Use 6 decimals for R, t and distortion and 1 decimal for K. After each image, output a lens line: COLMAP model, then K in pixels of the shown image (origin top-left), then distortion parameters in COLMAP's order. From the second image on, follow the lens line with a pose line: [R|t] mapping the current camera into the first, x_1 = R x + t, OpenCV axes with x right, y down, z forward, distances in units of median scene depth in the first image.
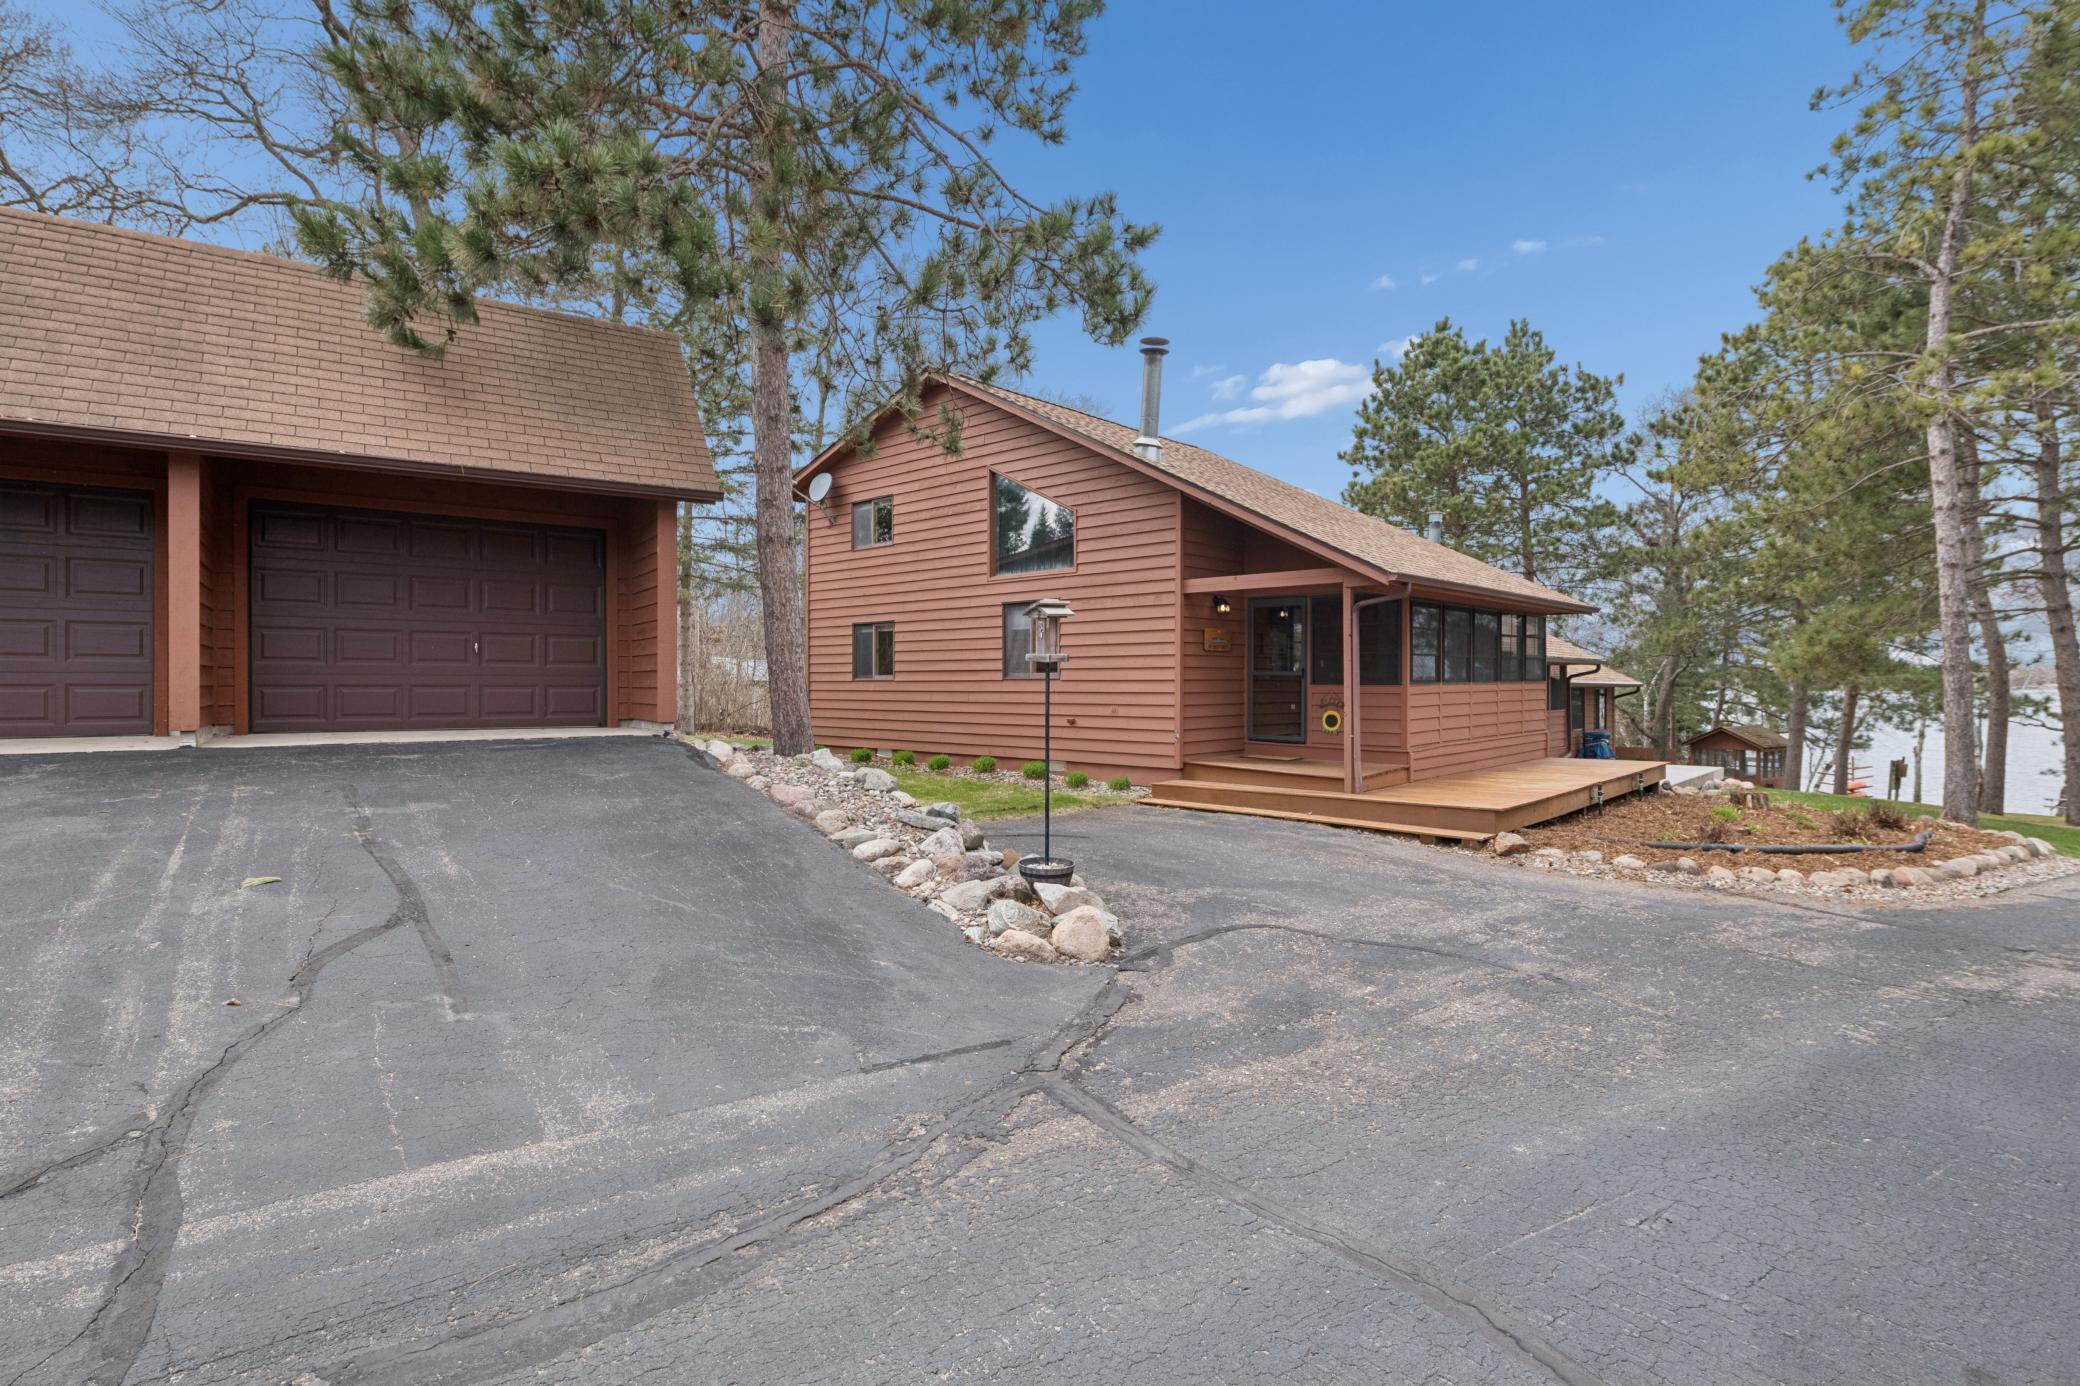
lens RADIAL K [[1006.7, 0, 1040.0], [0, 1006.7, 693.0], [0, 0, 1]] dist [-0.000747, -0.000274]
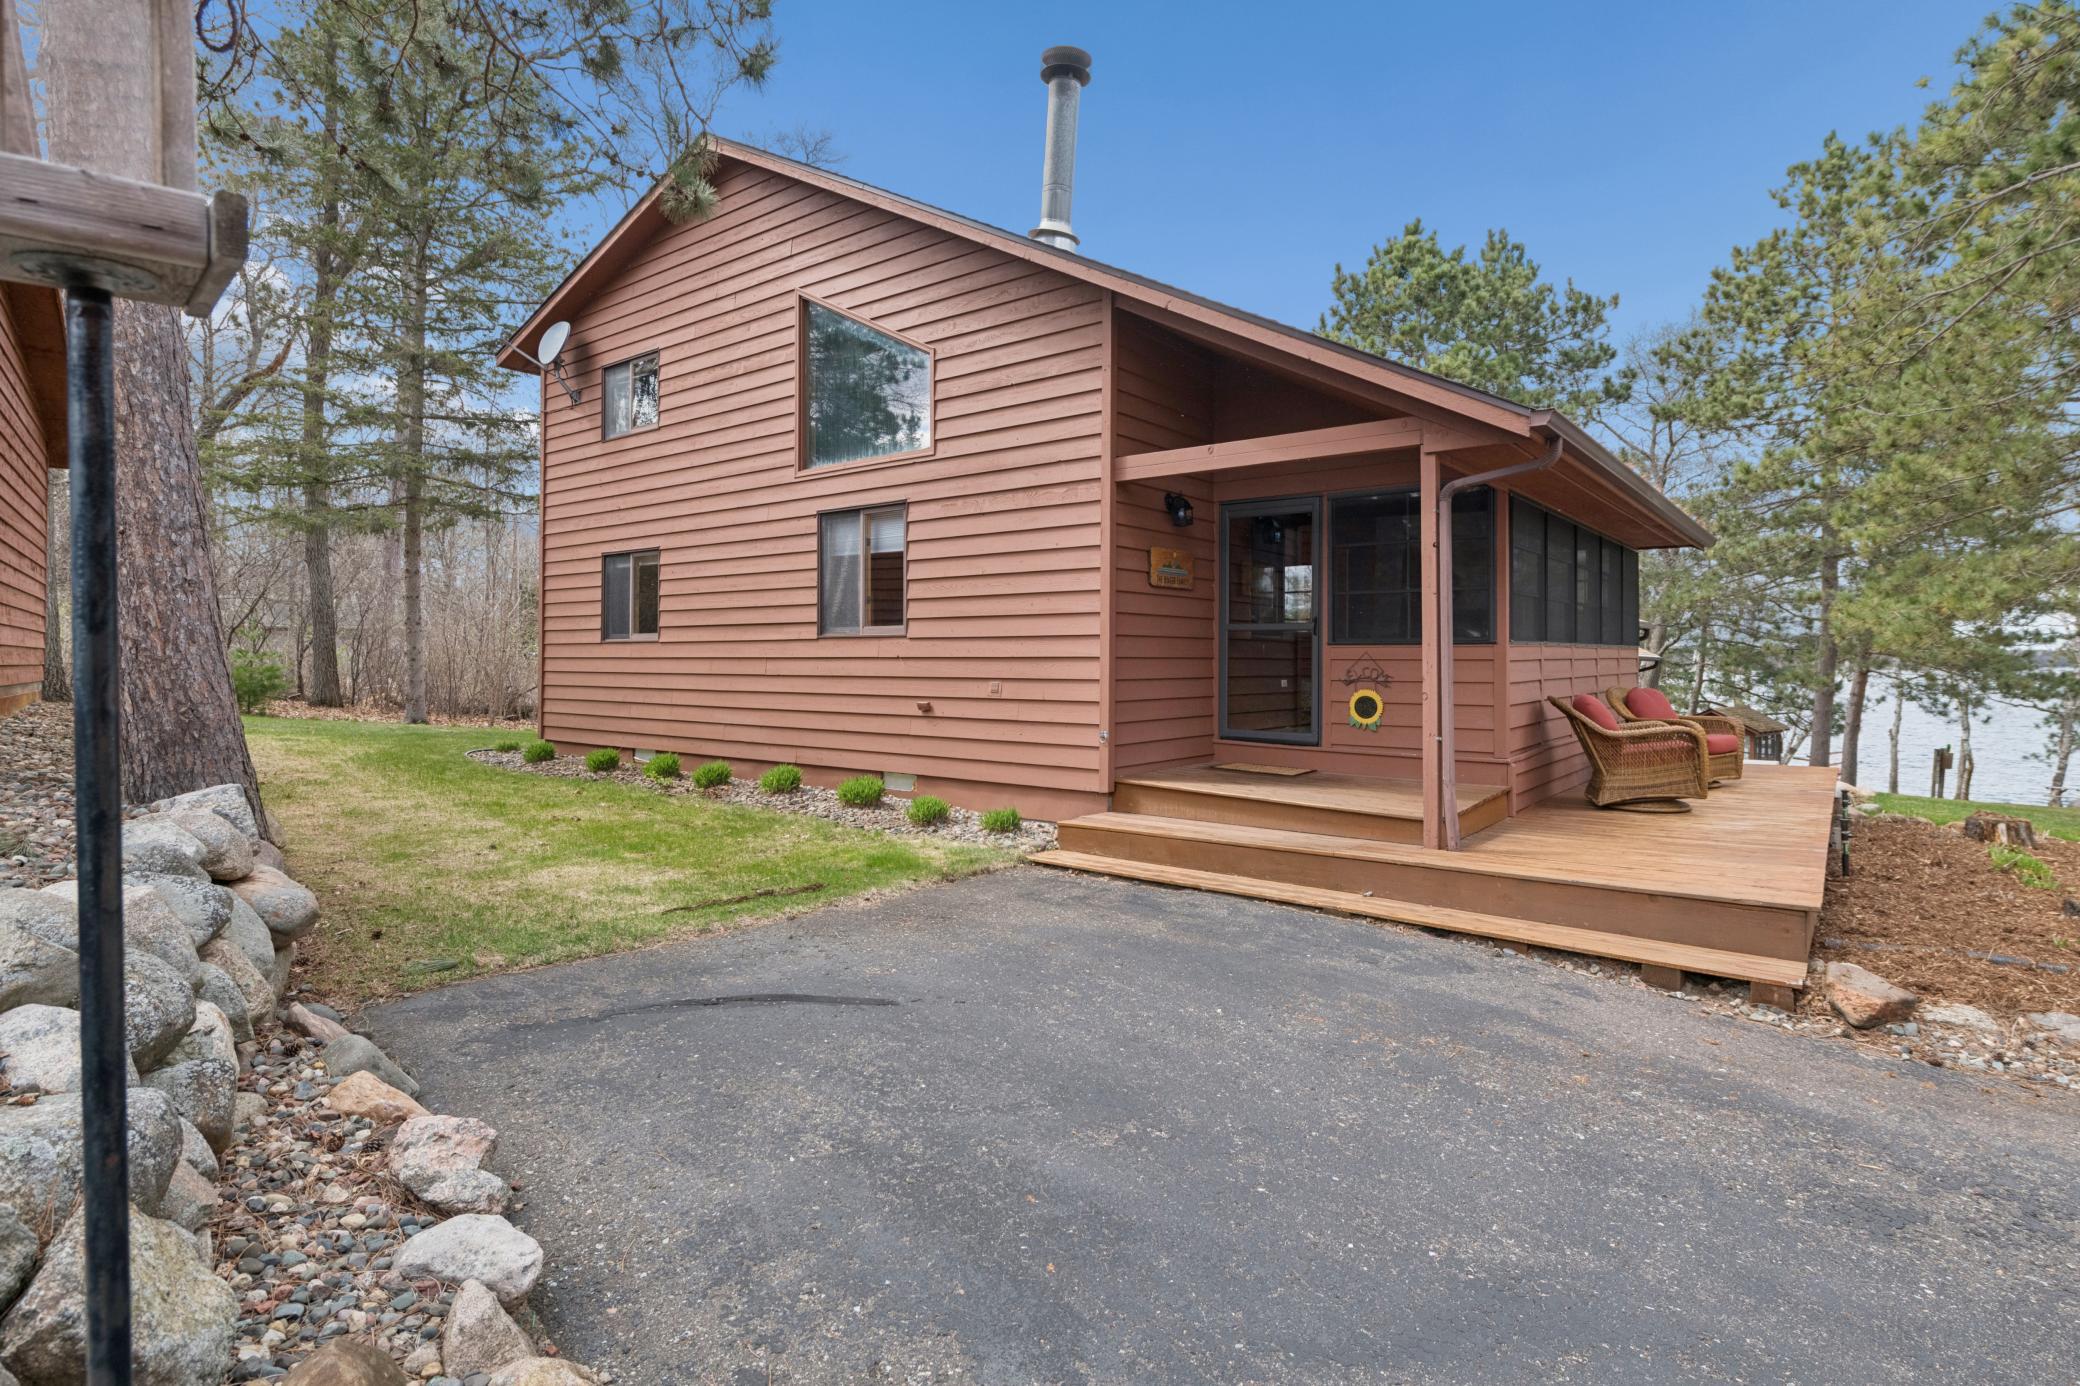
lens RADIAL K [[1056.7, 0, 1040.8], [0, 1056.7, 662.3], [0, 0, 1]] dist [0.000189, -0.001184]
pose [[0.996512, 0.002785, 0.083406, 0.043239], [-0.002139, 0.999967, -0.007828, 0.005867], [-0.083425, 0.007622, 0.996485, 0.347175]]
